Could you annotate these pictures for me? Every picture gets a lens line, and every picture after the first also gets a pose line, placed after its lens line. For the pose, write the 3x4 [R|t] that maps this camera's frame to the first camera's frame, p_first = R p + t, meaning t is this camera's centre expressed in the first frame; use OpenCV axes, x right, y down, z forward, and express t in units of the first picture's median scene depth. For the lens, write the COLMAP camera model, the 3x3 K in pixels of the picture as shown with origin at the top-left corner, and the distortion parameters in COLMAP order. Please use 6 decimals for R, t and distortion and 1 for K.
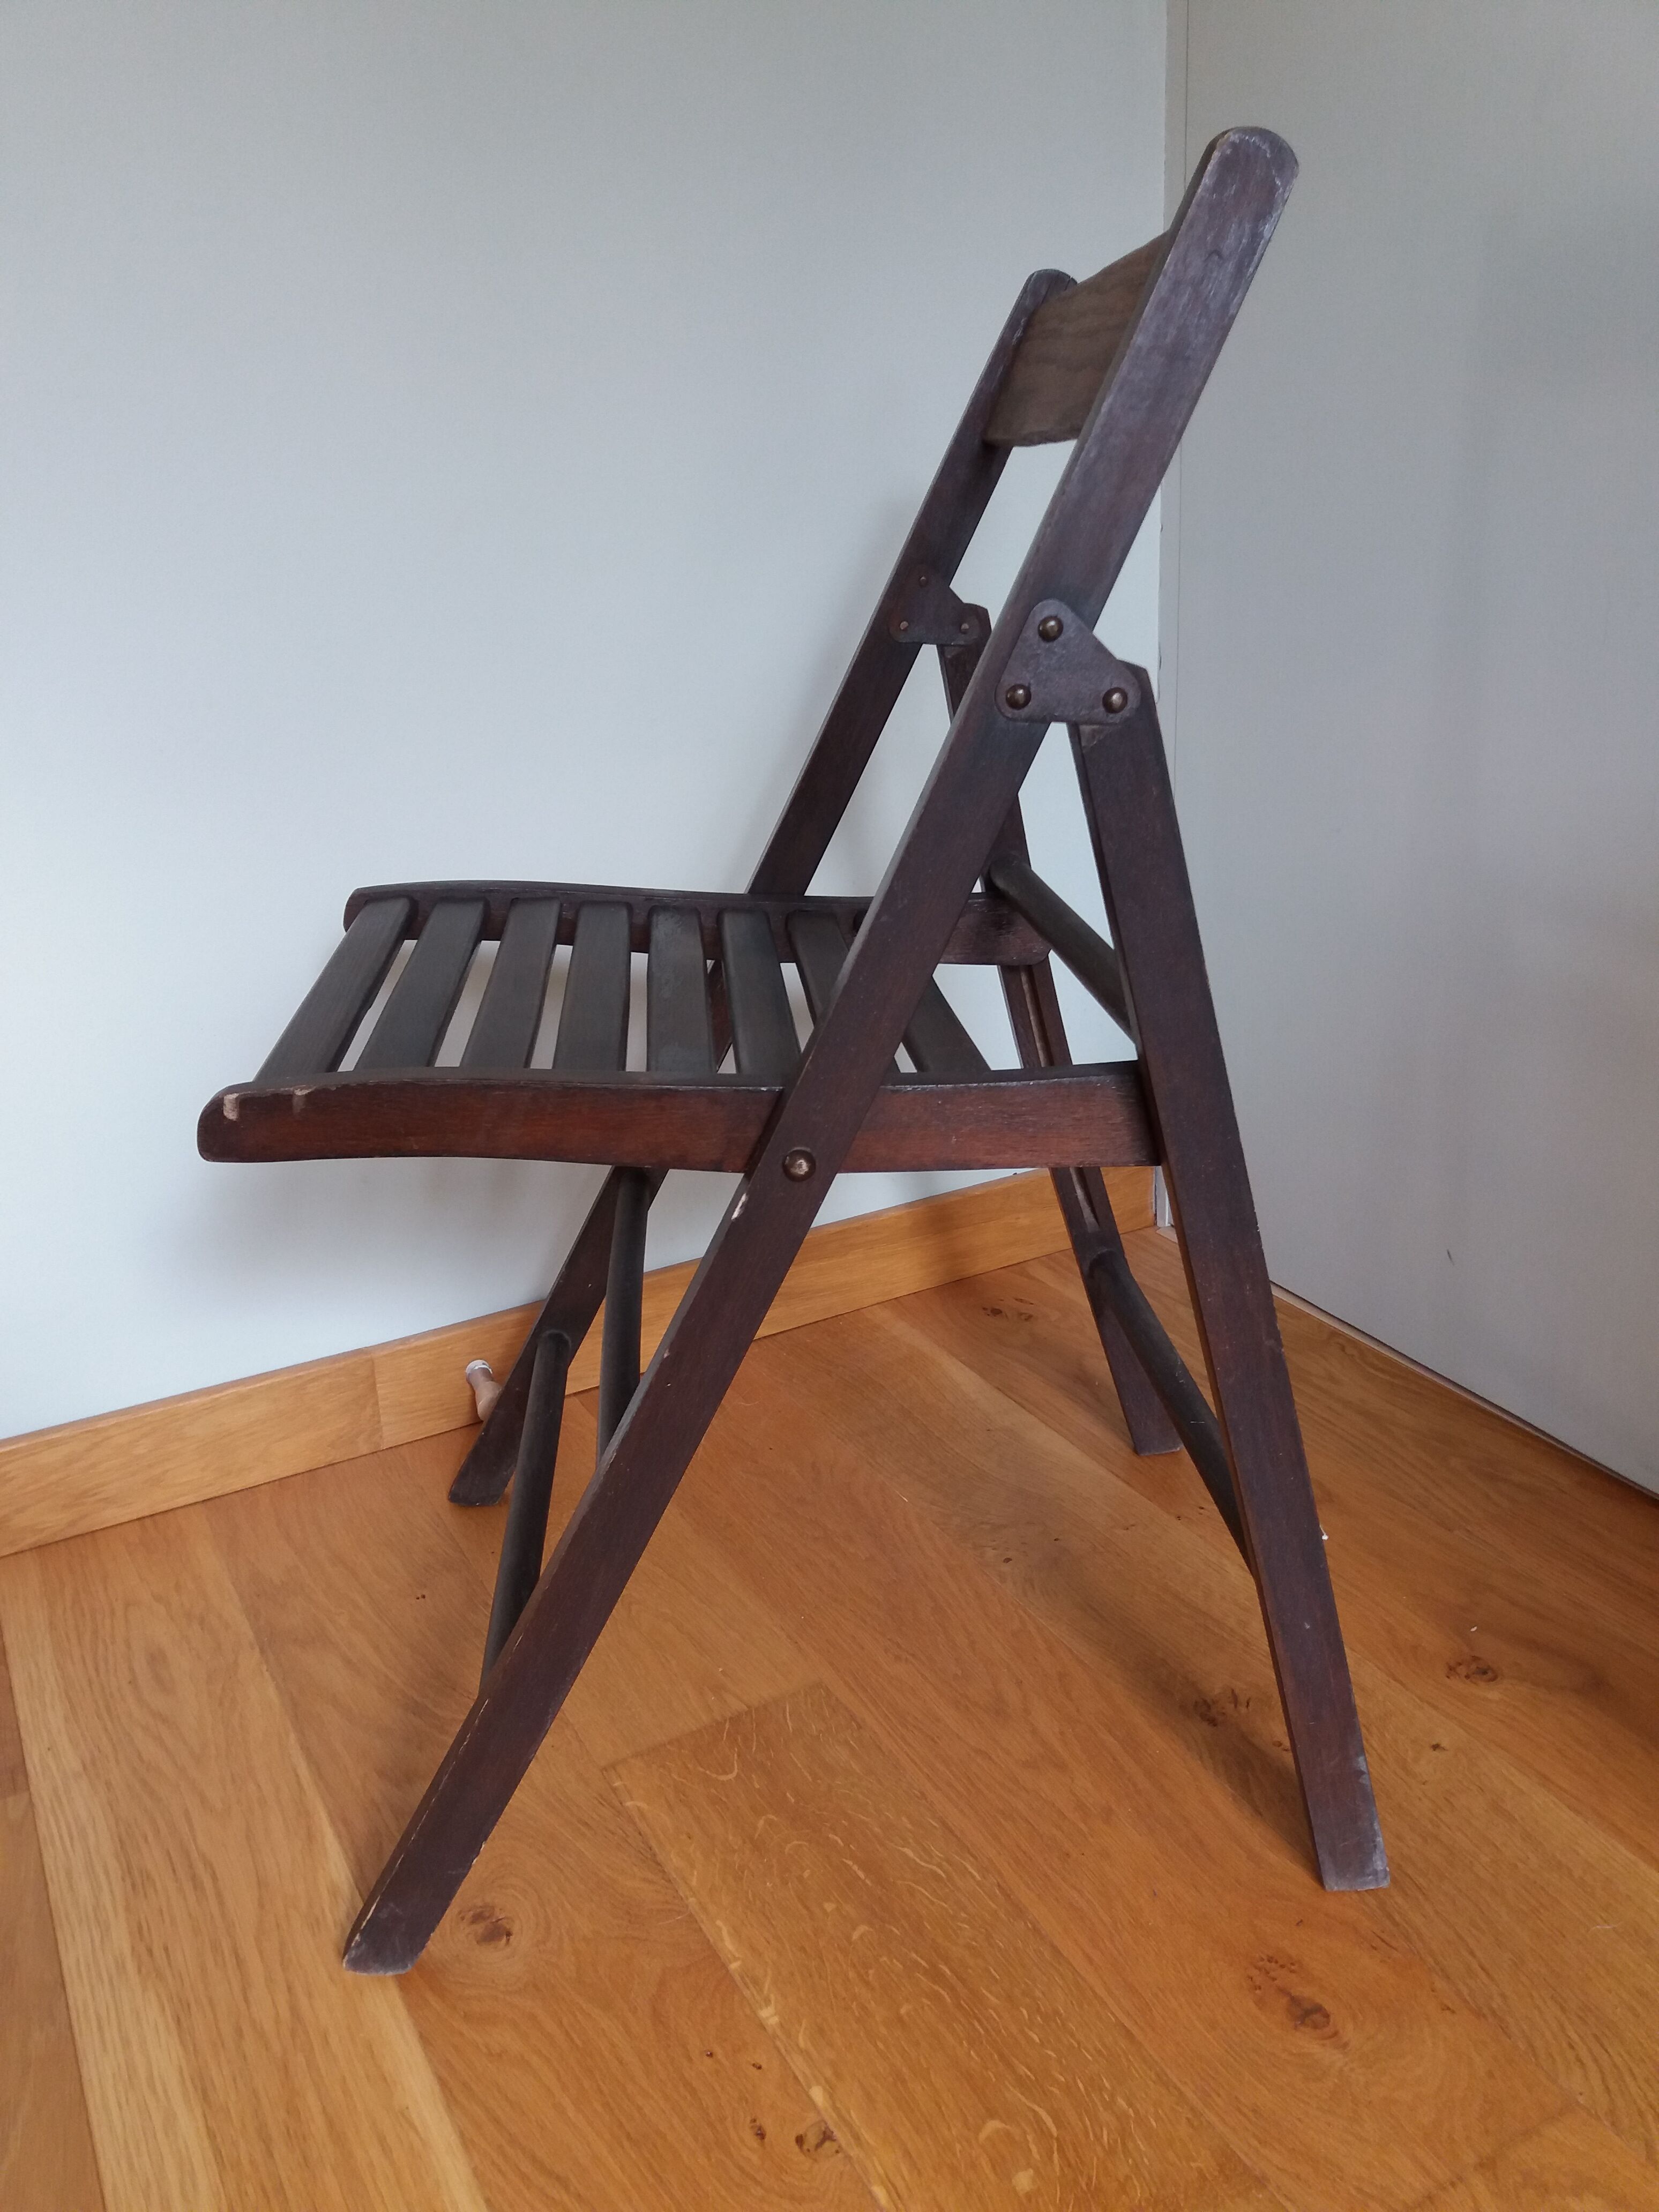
lens RADIAL K [[1783.1, 0, 829.5], [0, 1783.1, 1106.0], [0, 0, 1]] dist [-0.000365, 0.010561]
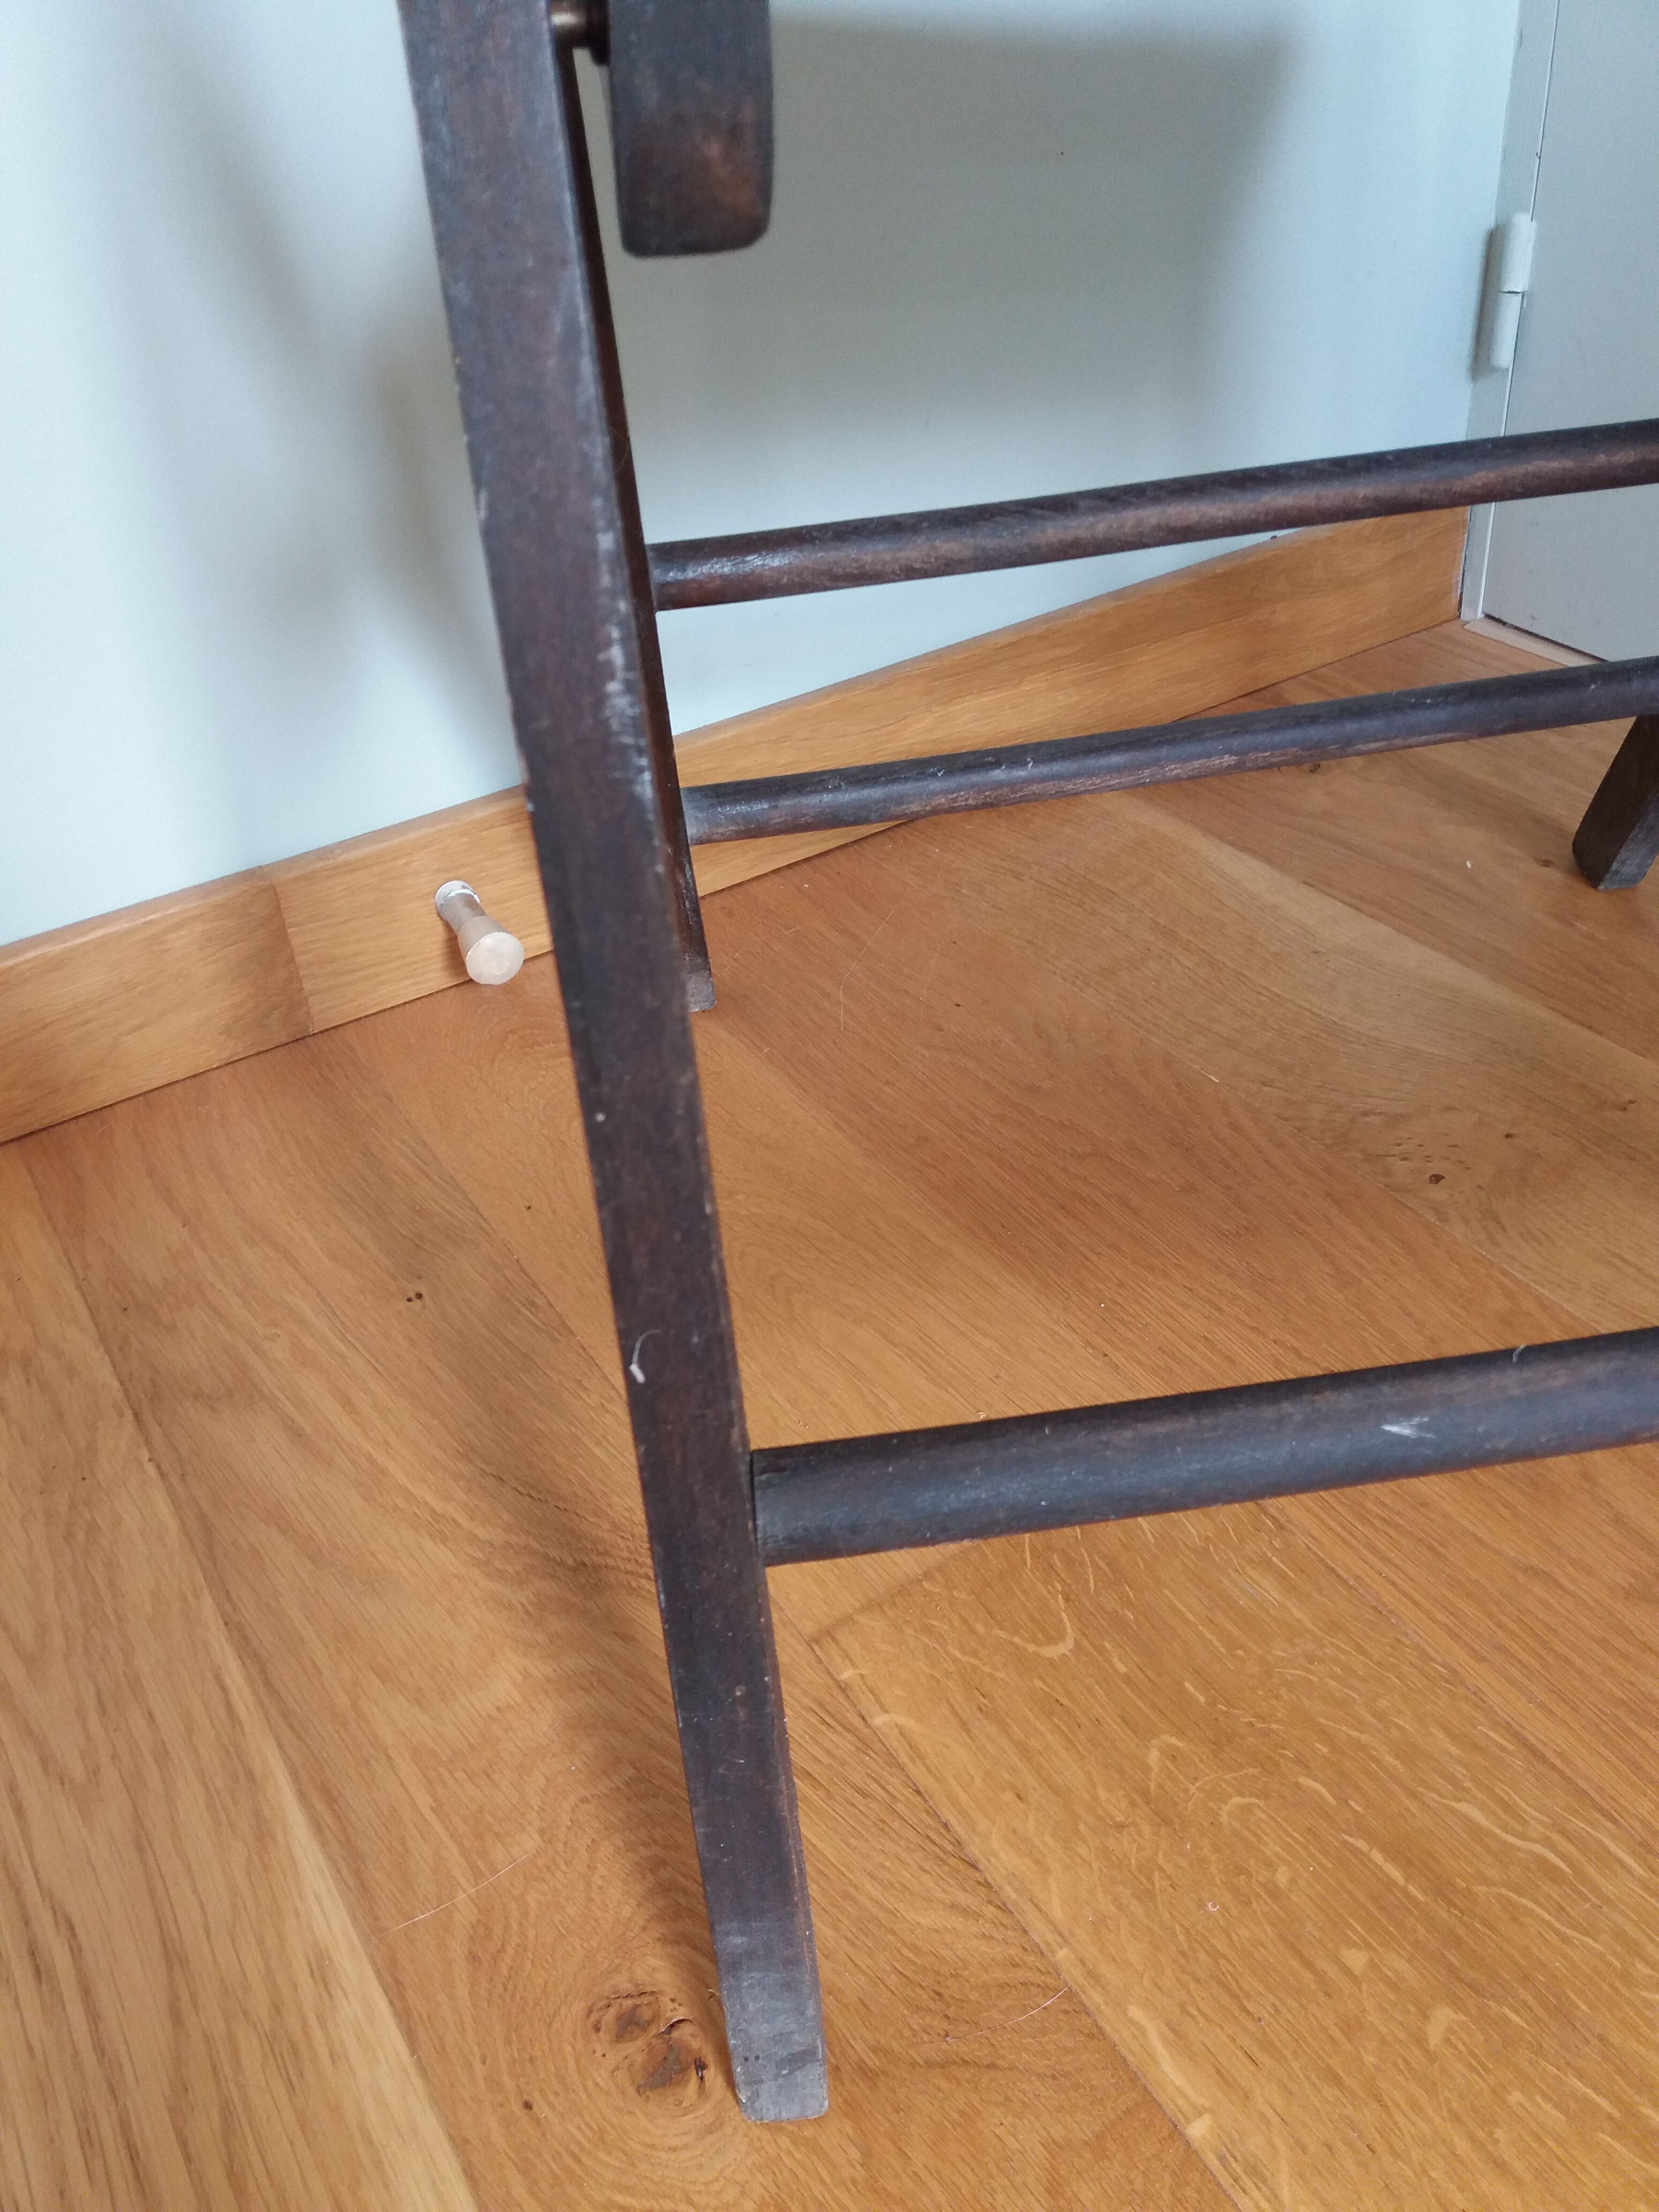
lens RADIAL K [[1847.3, 0, 829.5], [0, 1847.3, 1106.0], [0, 0, 1]] dist [0.043807, -0.078857]
pose [[0.998192, -0.055272, 0.023601, -0.136820], [0.046862, 0.961673, 0.270163, 0.080720], [-0.037629, -0.268569, 0.962525, 0.563990]]
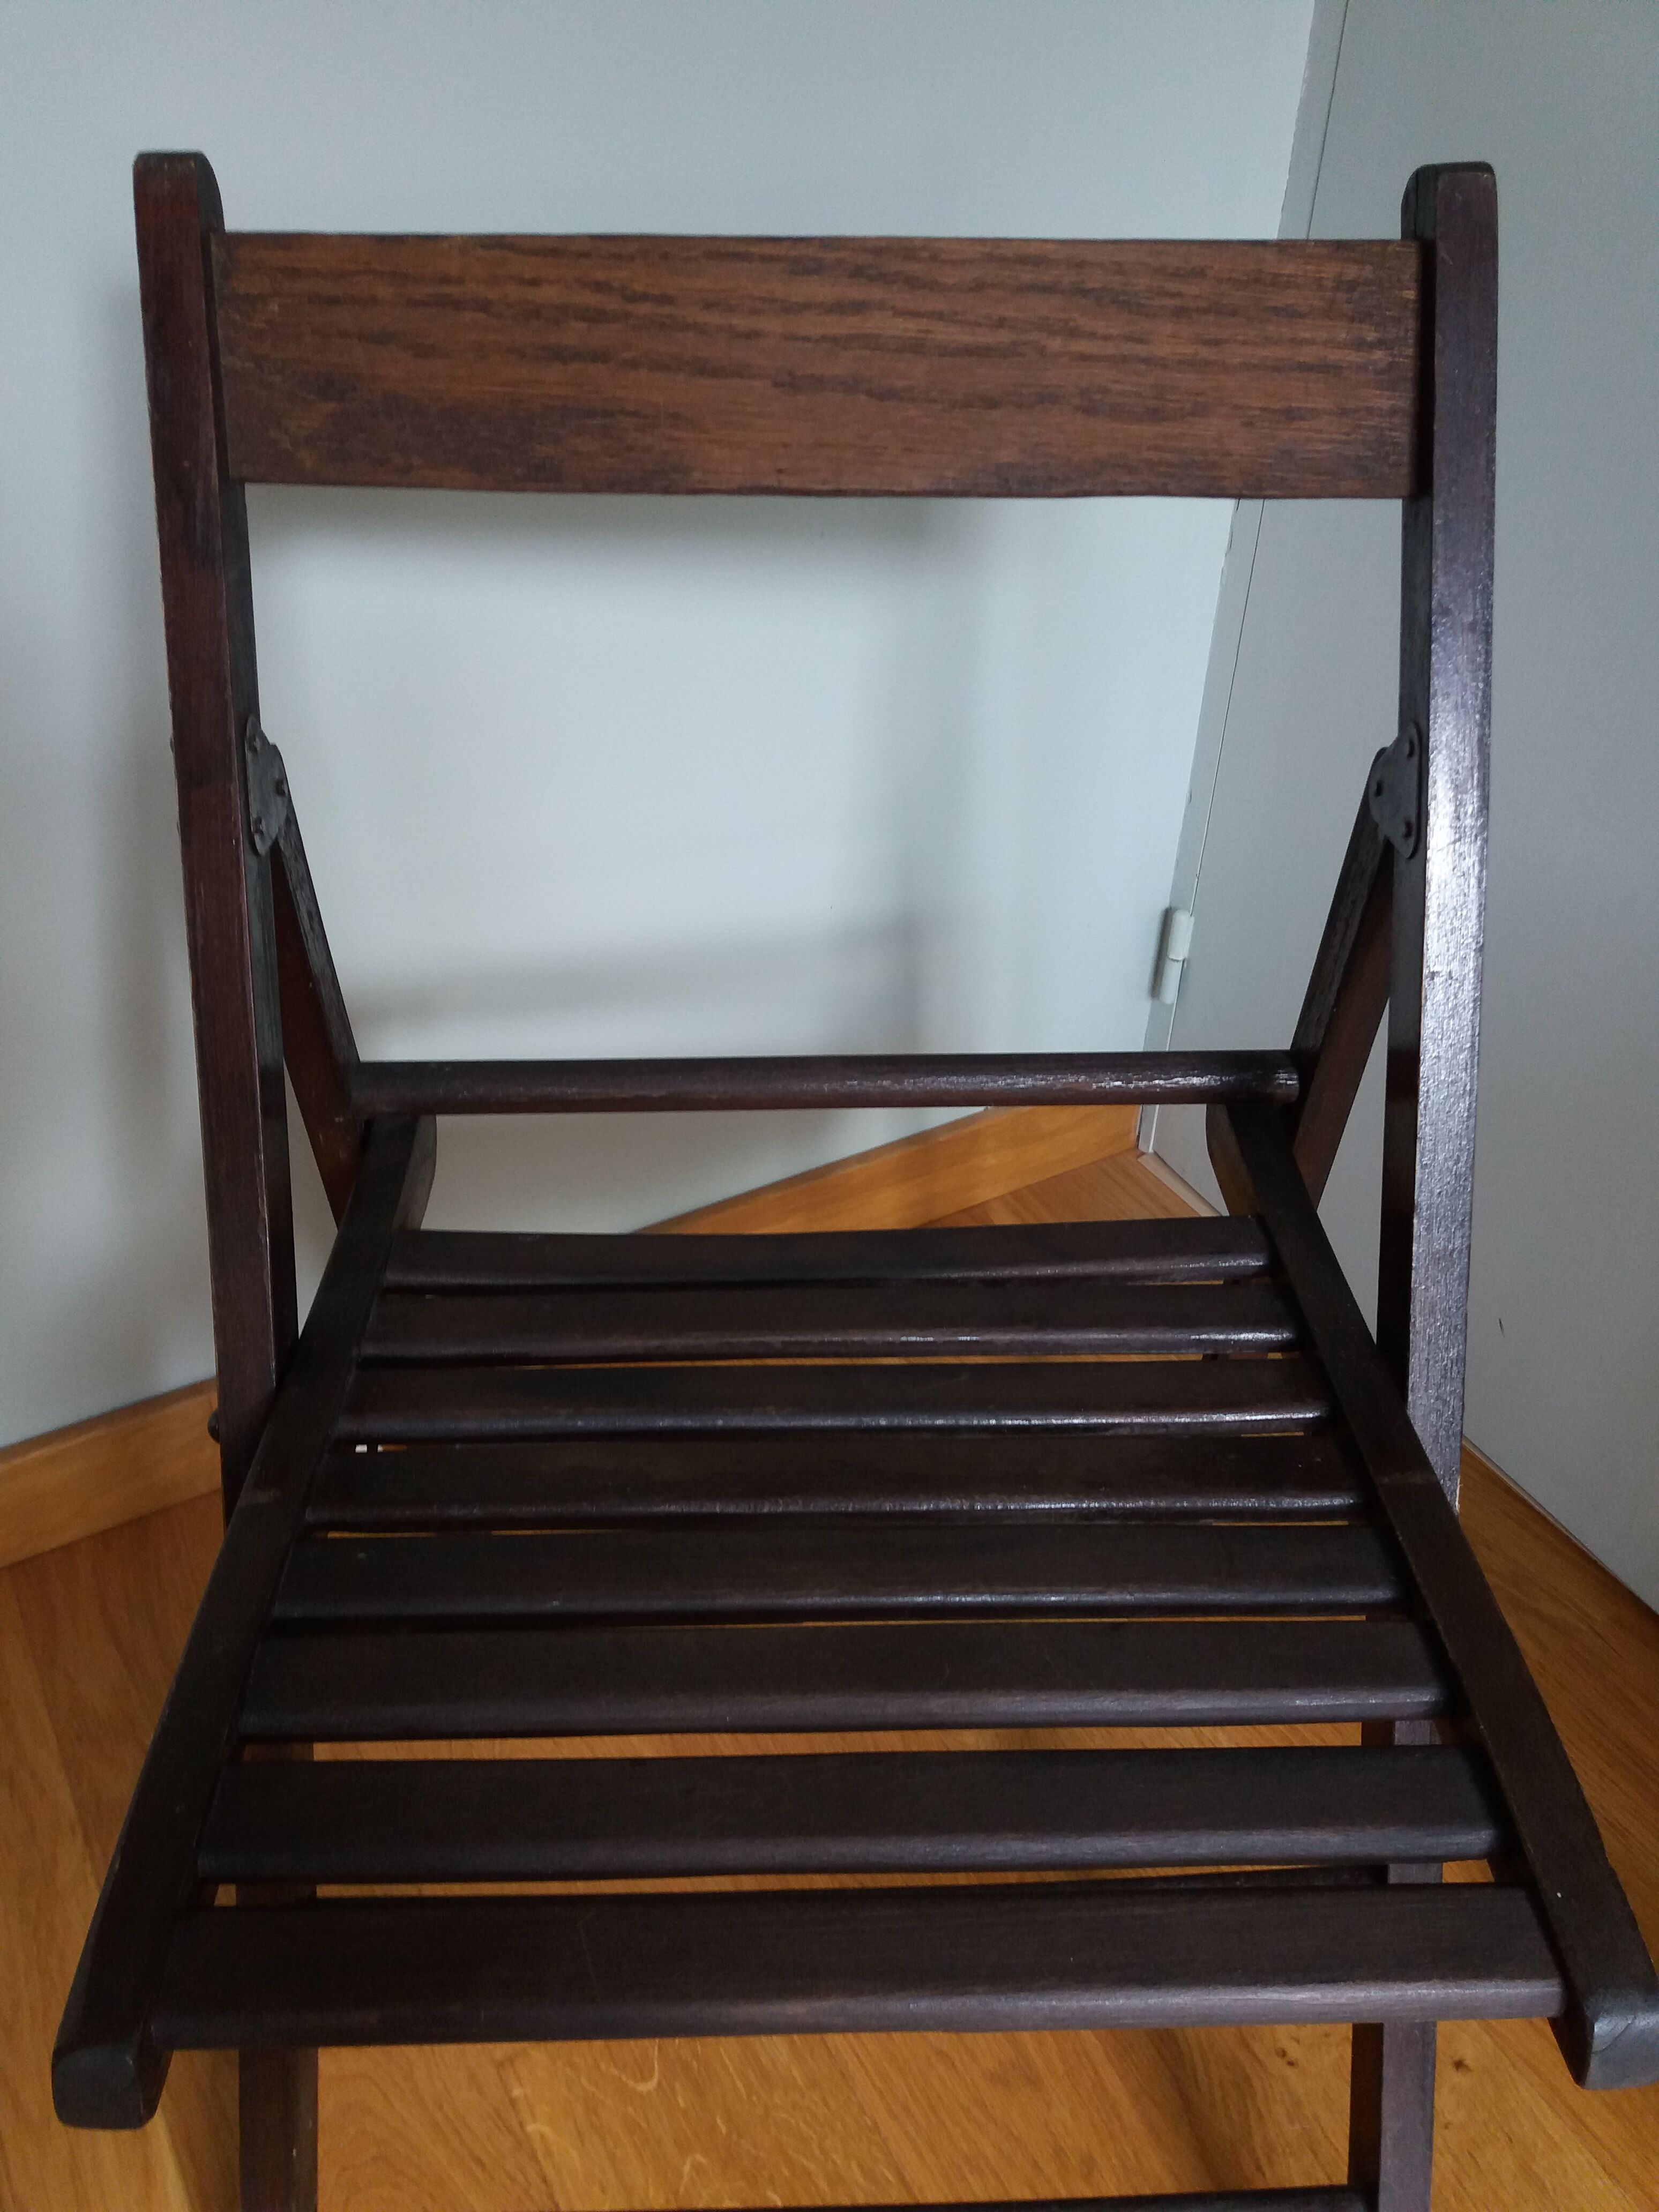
lens RADIAL K [[1809.5, 0, 825.8], [0, 1809.5, 1132.7], [0, 0, 1]] dist [-0.004888, -0.001667]
pose [[0.996318, 0.044192, 0.073473, -0.059564], [-0.063304, 0.957102, 0.282750, -0.332111], [-0.057826, -0.286360, 0.956375, 0.320928]]
